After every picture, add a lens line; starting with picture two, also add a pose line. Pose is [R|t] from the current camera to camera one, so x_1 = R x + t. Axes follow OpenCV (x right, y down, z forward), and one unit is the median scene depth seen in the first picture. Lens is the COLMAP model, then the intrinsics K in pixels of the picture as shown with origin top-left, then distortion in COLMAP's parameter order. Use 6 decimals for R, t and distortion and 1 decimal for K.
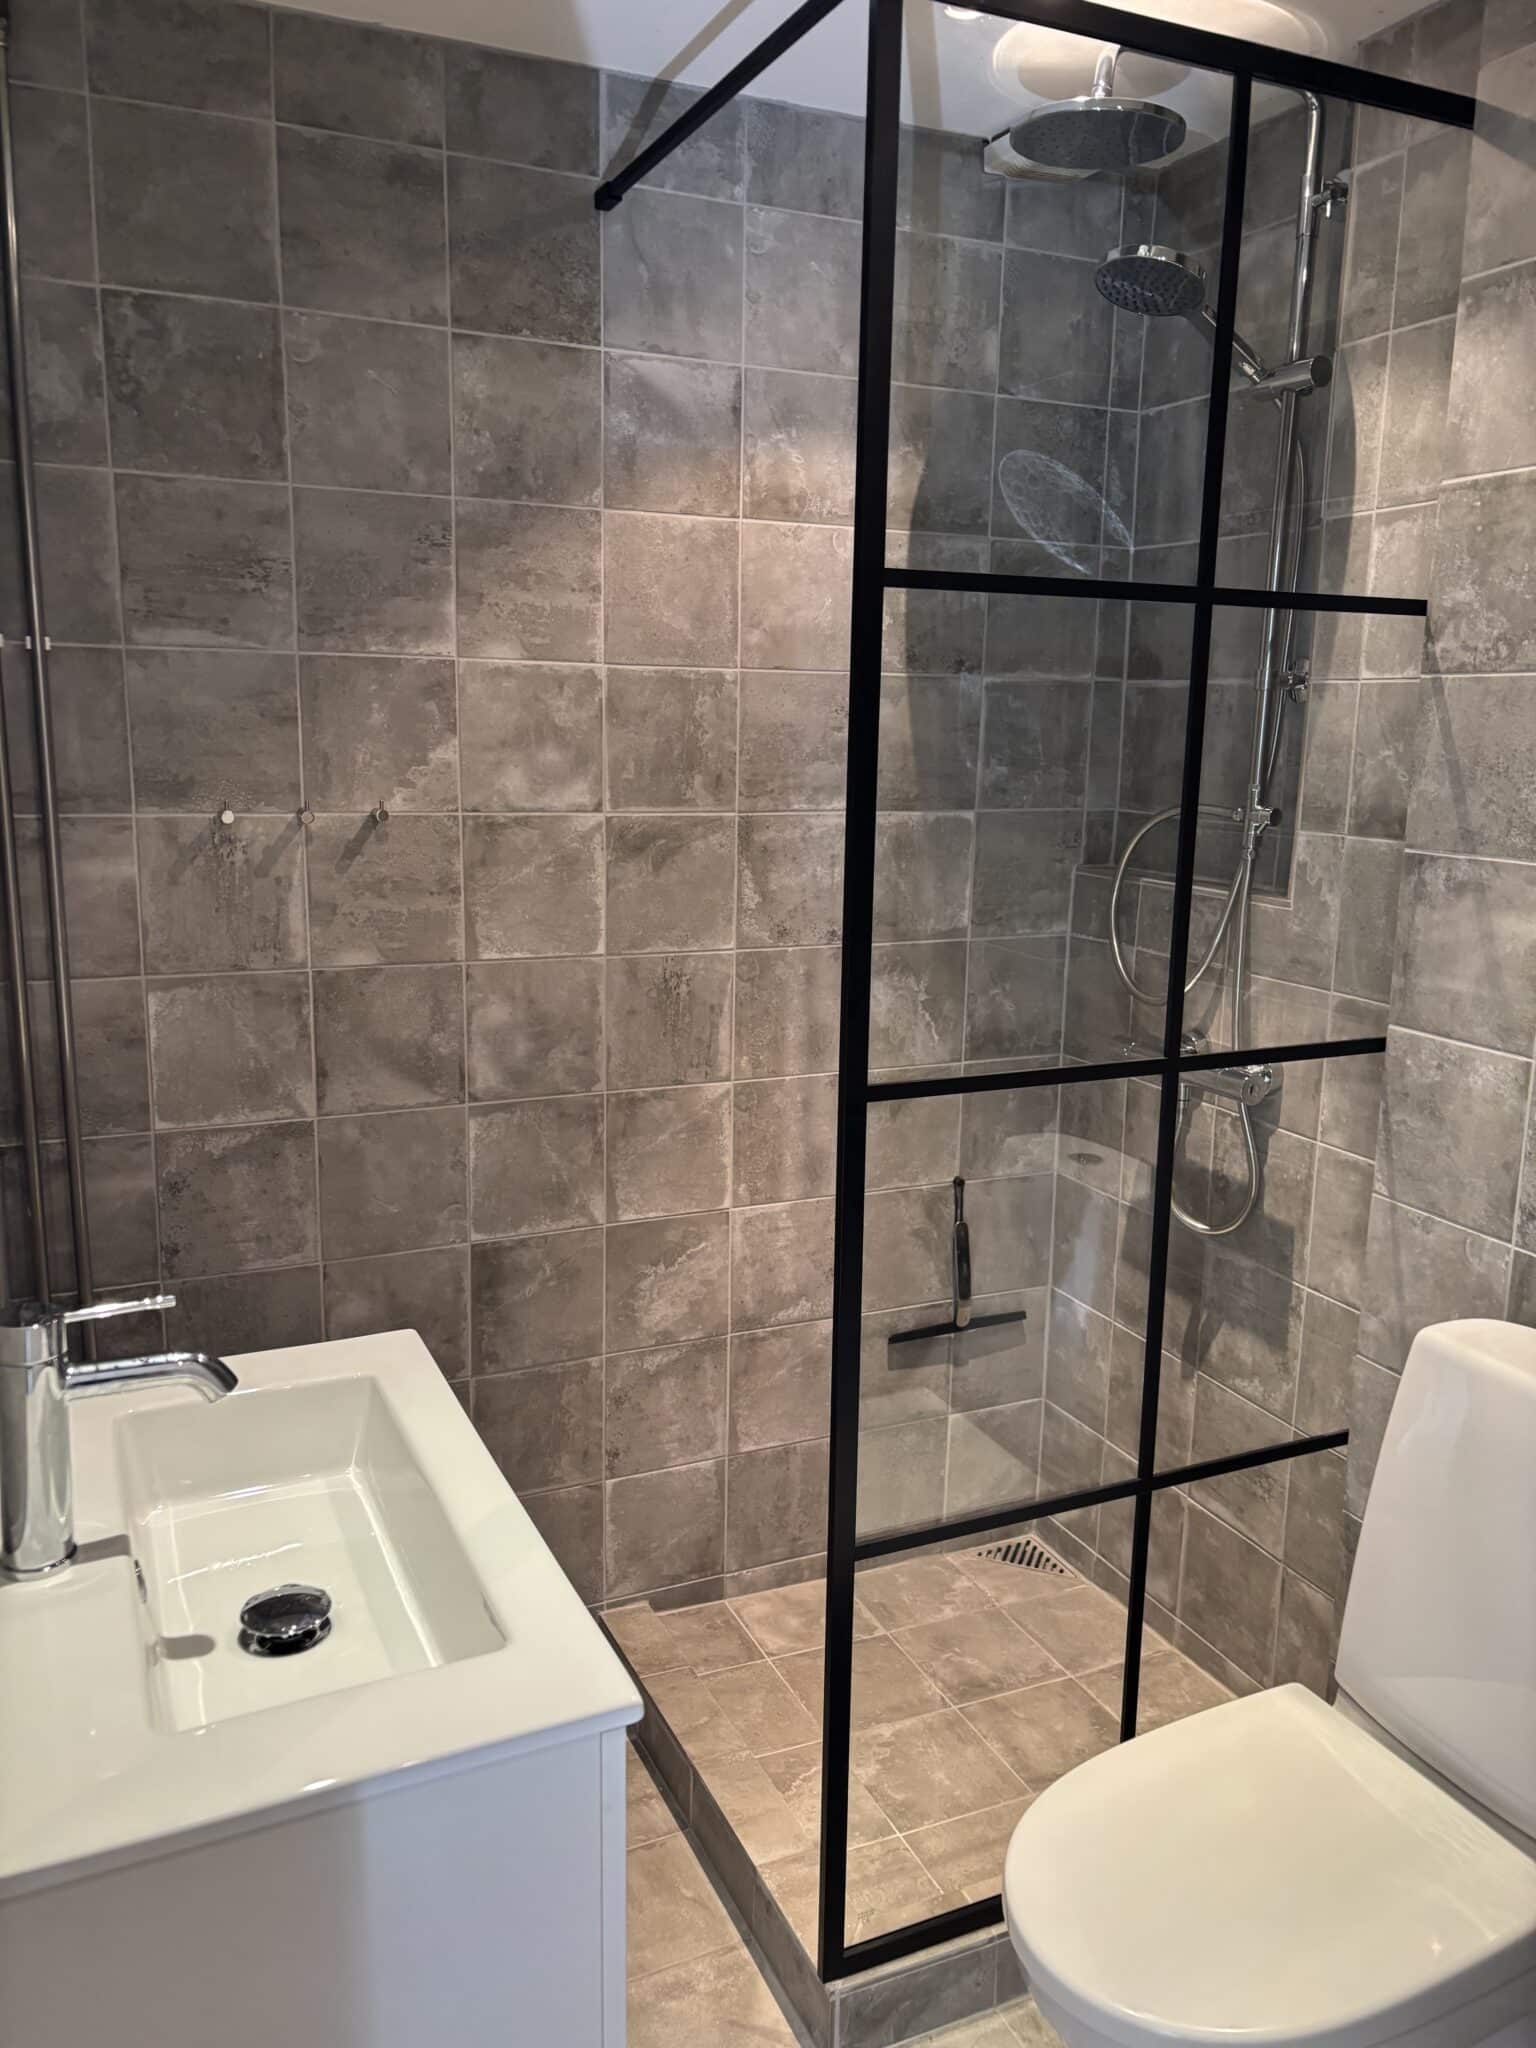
lens RADIAL K [[1545.6, 0, 771.6], [0, 1545.6, 1017.8], [0, 0, 1]] dist [0.053821, -0.056536]
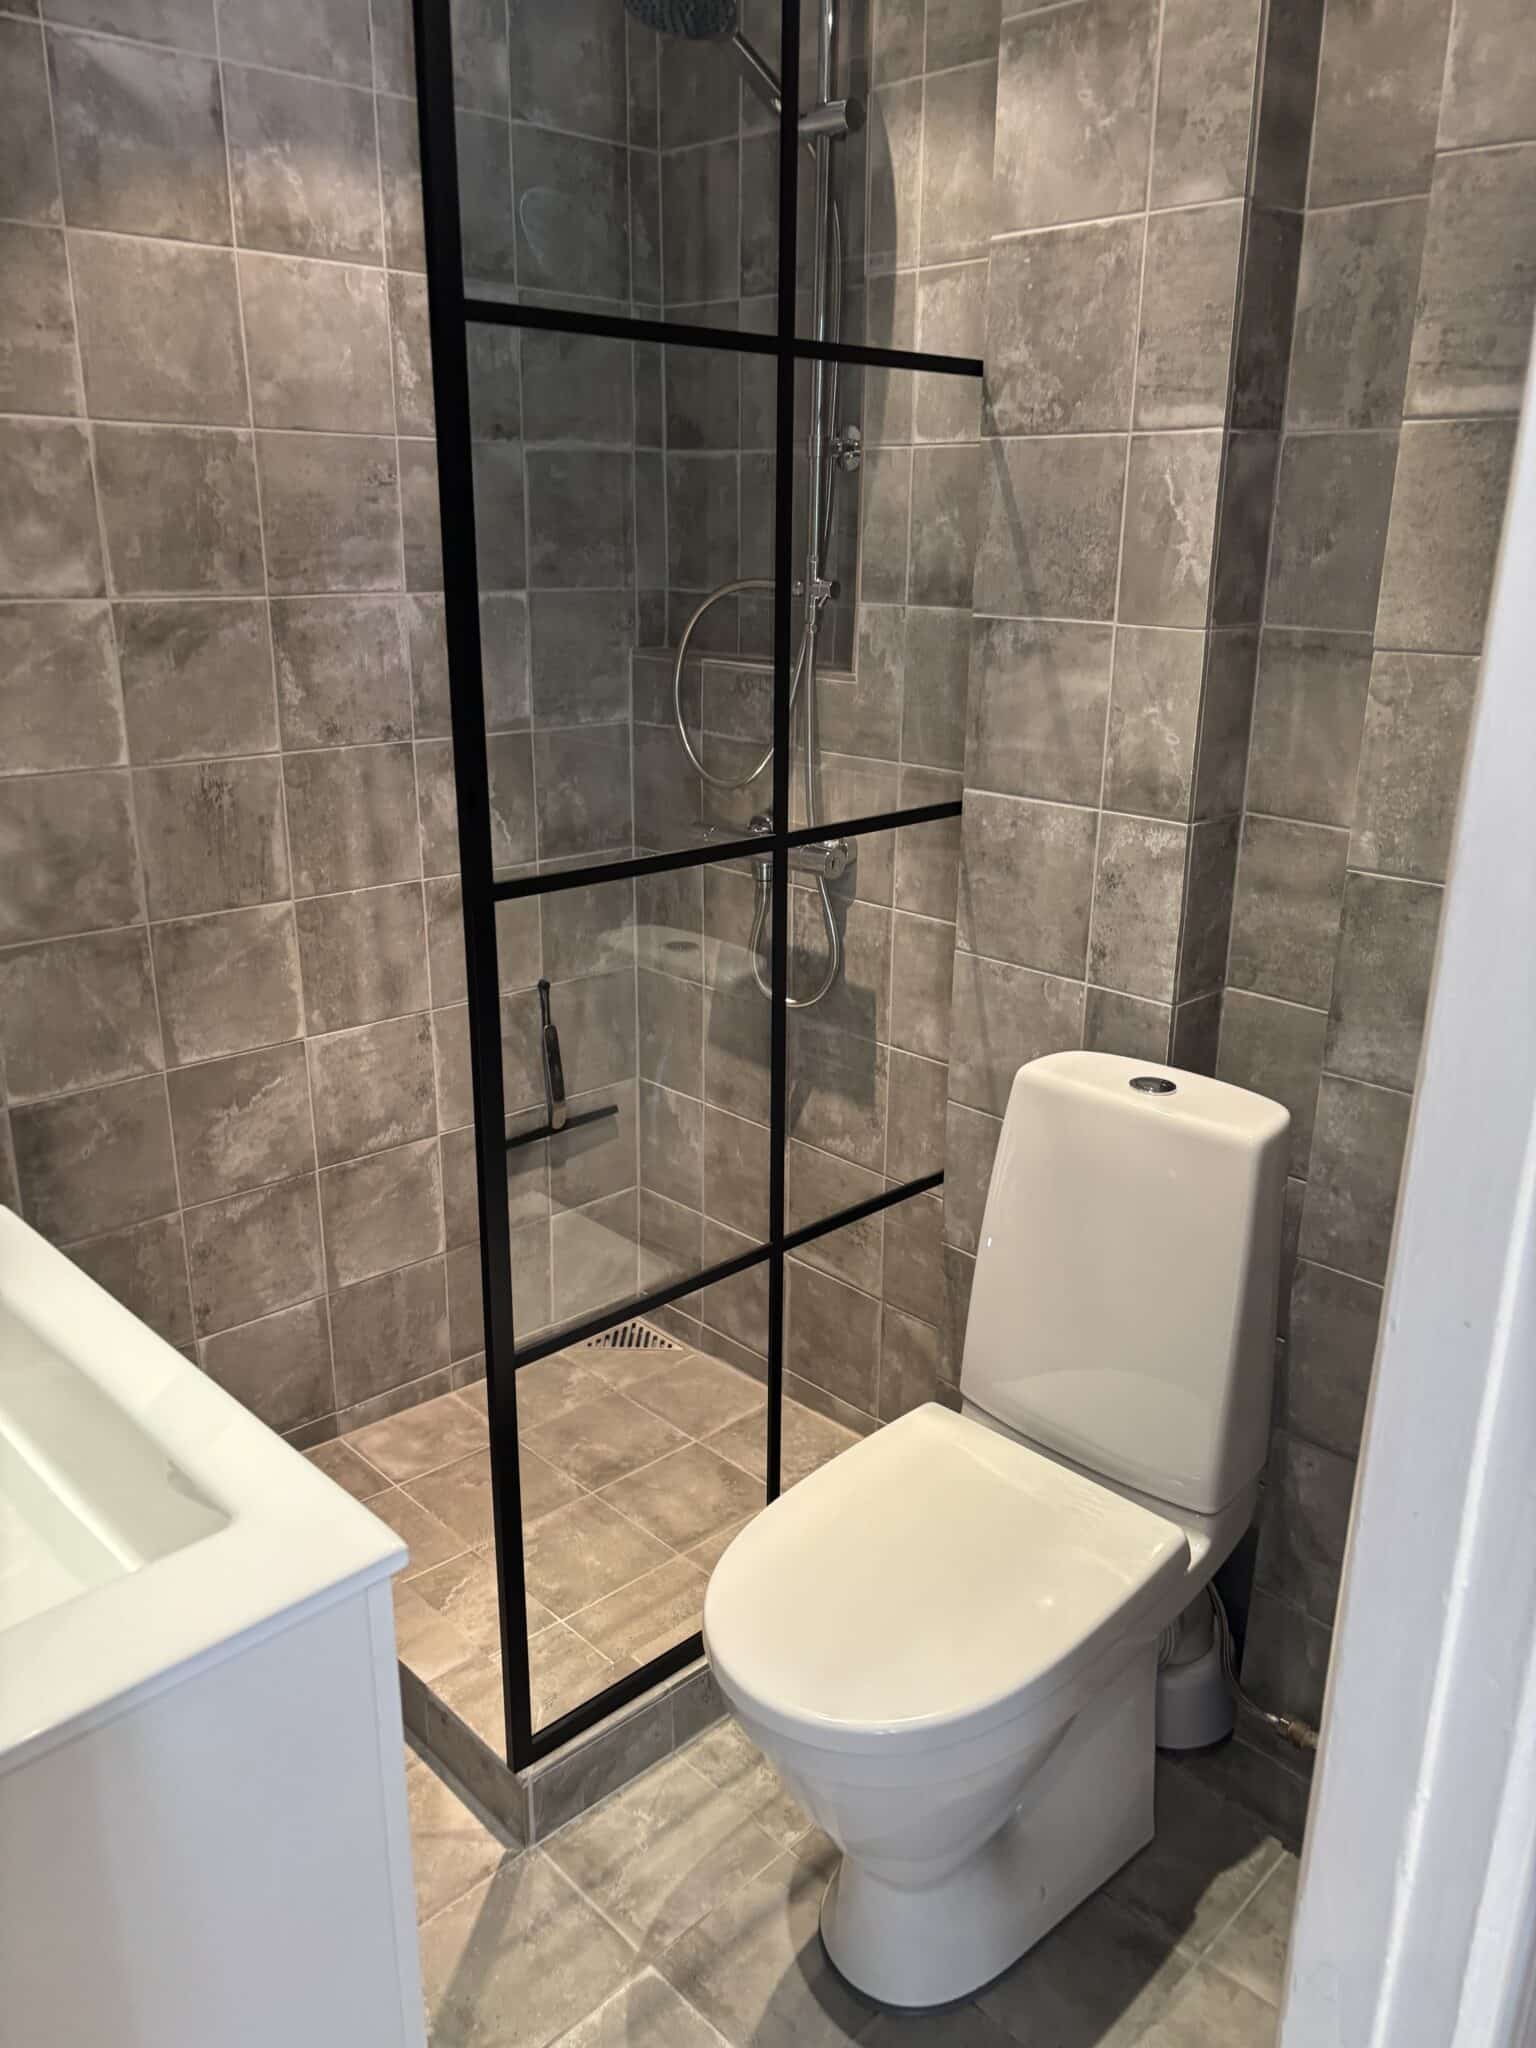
lens RADIAL K [[1545.6, 0, 771.6], [0, 1545.6, 1017.8], [0, 0, 1]] dist [0.053821, -0.056536]
pose [[0.944146, -0.108547, 0.311136, -0.057862], [0.069566, 0.988566, 0.133784, 0.007802], [-0.322100, -0.104667, 0.940902, 0.038846]]
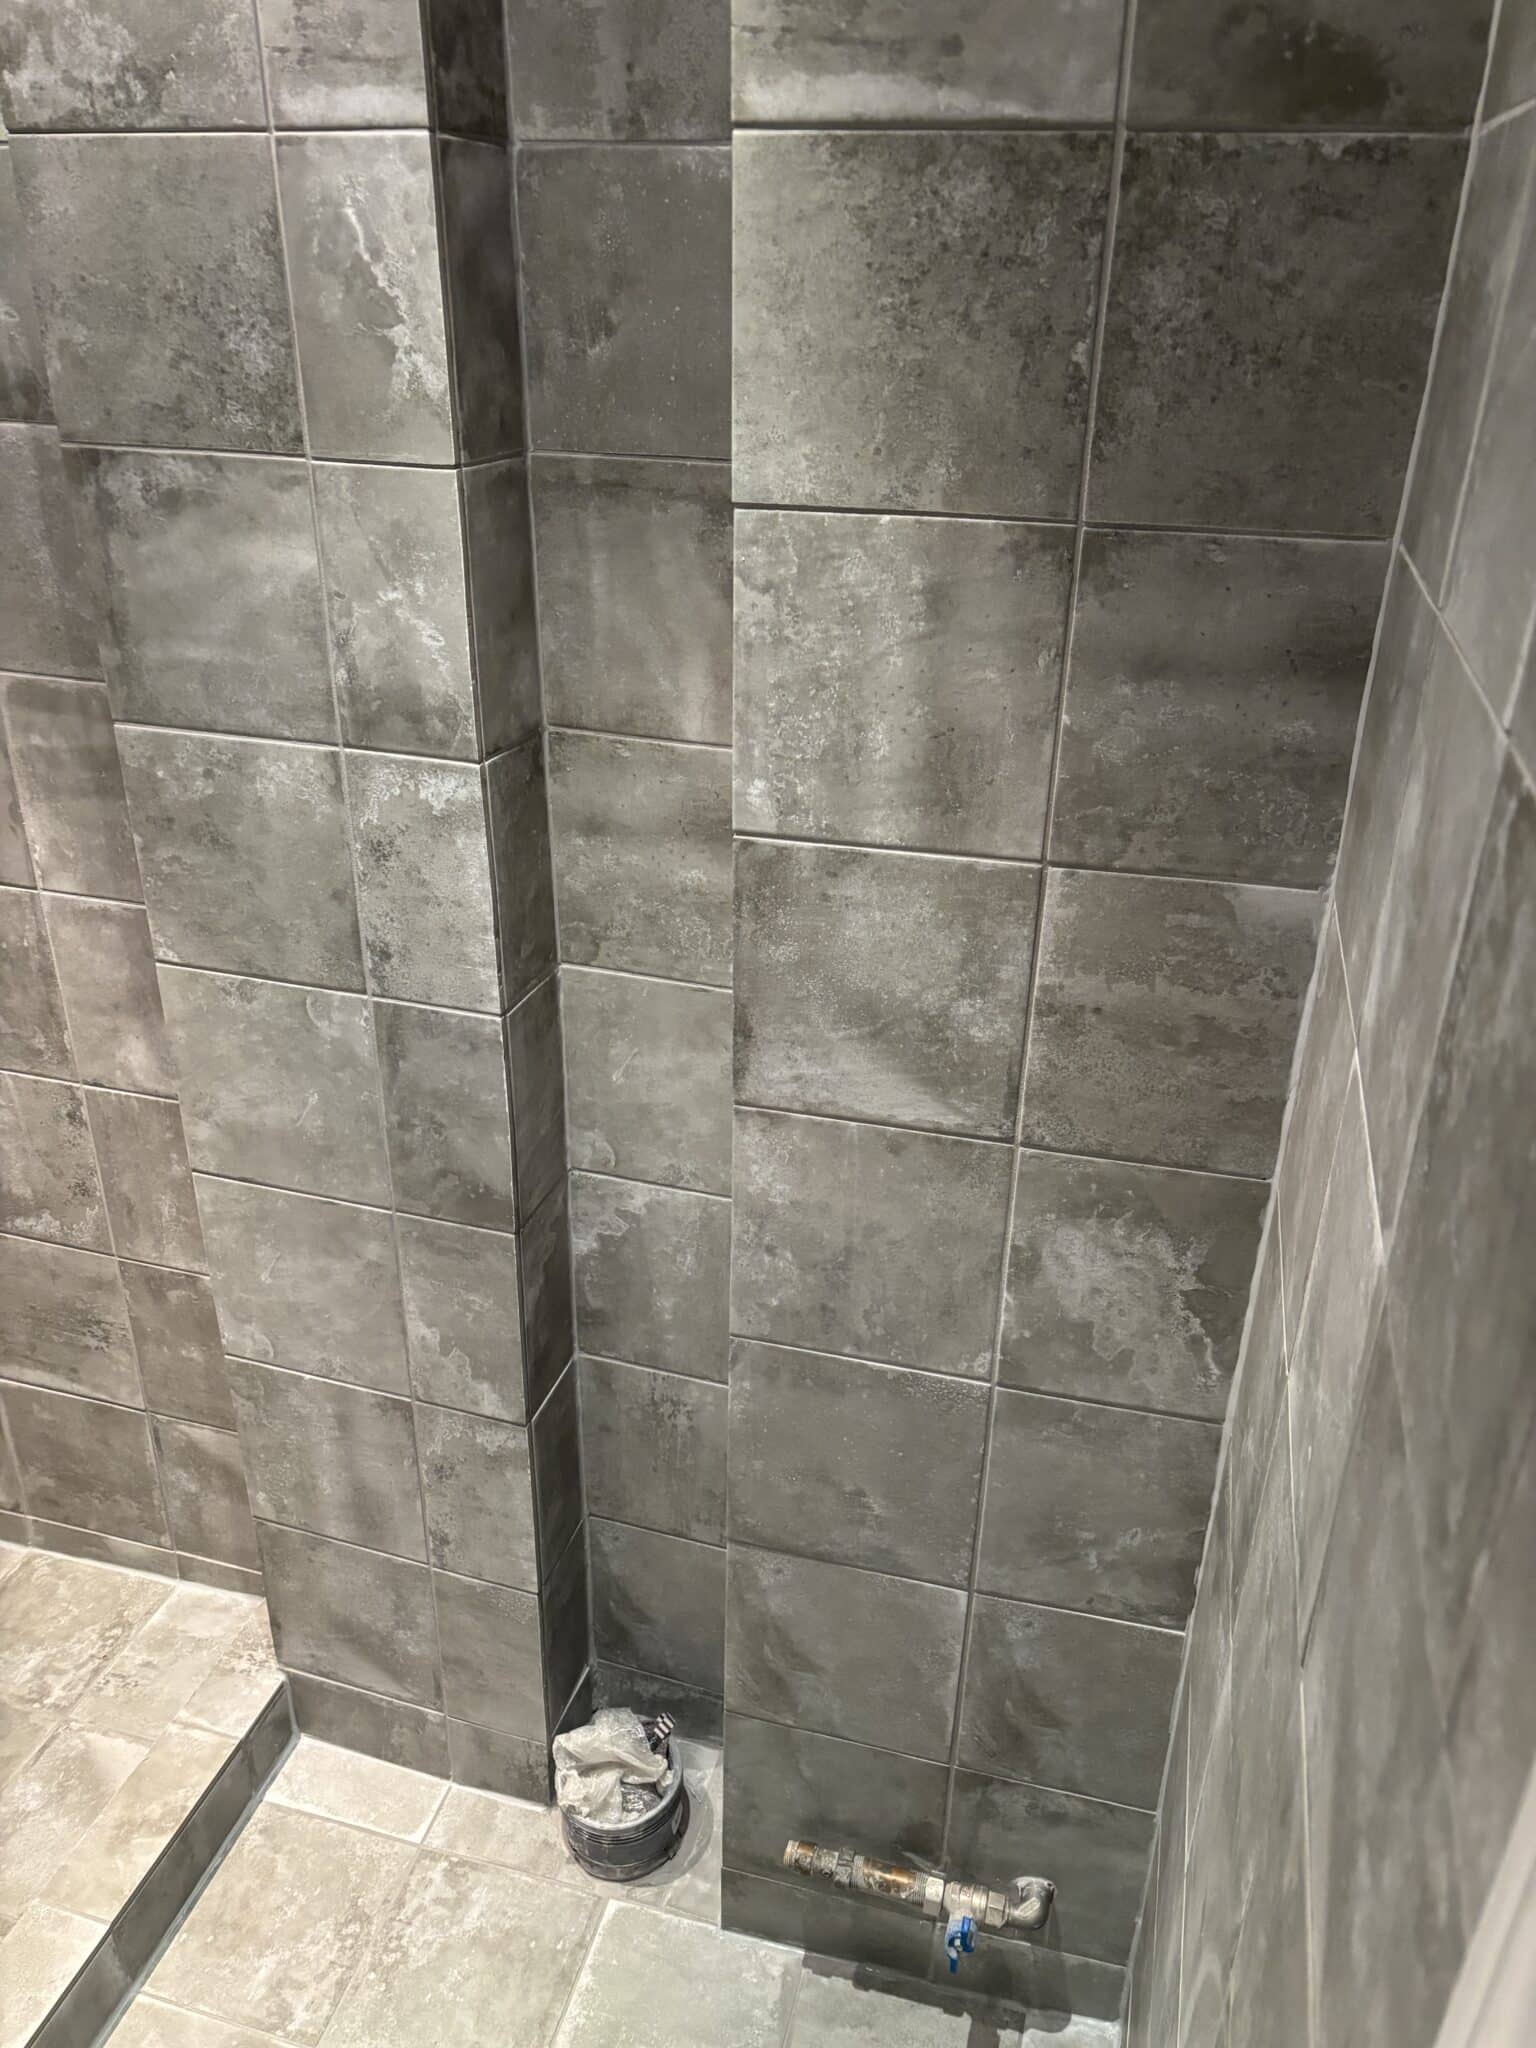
lens RADIAL K [[1545.6, 0, 771.6], [0, 1545.6, 1017.8], [0, 0, 1]] dist [0.053821, -0.056536]
pose [[0.657582, -0.337266, 0.673675, 0.076745], [0.141439, 0.933566, 0.329316, -0.049396], [-0.739987, -0.121268, 0.661599, 0.288184]]
